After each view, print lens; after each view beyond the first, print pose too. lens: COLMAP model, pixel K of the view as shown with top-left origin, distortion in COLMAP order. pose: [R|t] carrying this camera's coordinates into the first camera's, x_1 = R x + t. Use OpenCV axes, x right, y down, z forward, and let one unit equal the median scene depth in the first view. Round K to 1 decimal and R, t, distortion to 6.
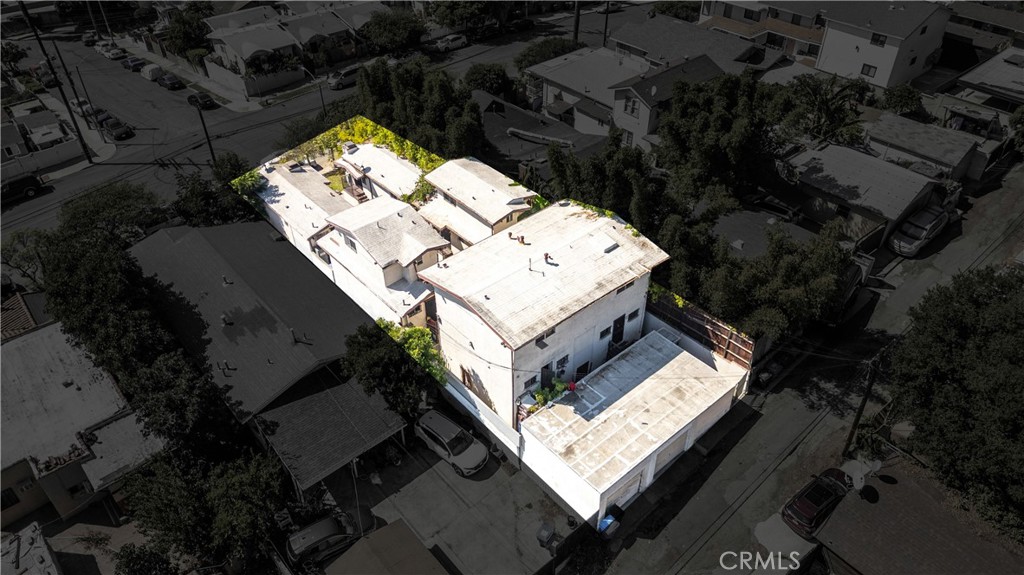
lens RADIAL K [[729.7, 0, 506.2], [0, 729.7, 286.5], [0, 0, 1]] dist [0.038439, -0.029672]
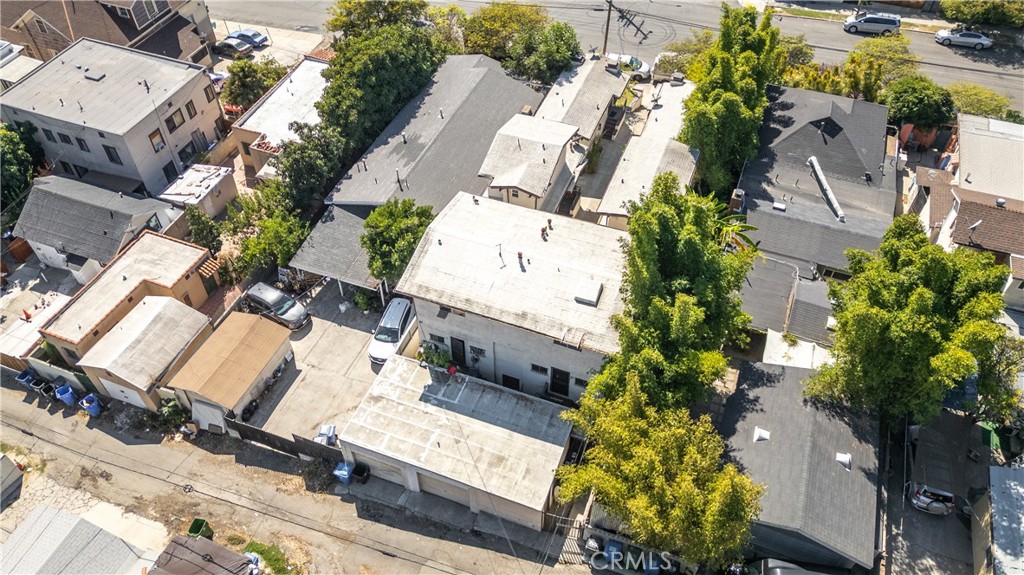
lens RADIAL K [[729.7, 0, 505.4], [0, 729.7, 291.1], [0, 0, 1]] dist [0.038439, -0.029672]
pose [[0.462812, 0.657956, -0.594053, 0.550074], [-0.539251, 0.740854, 0.400430, -0.324141], [0.703572, 0.135019, 0.697679, 0.302523]]
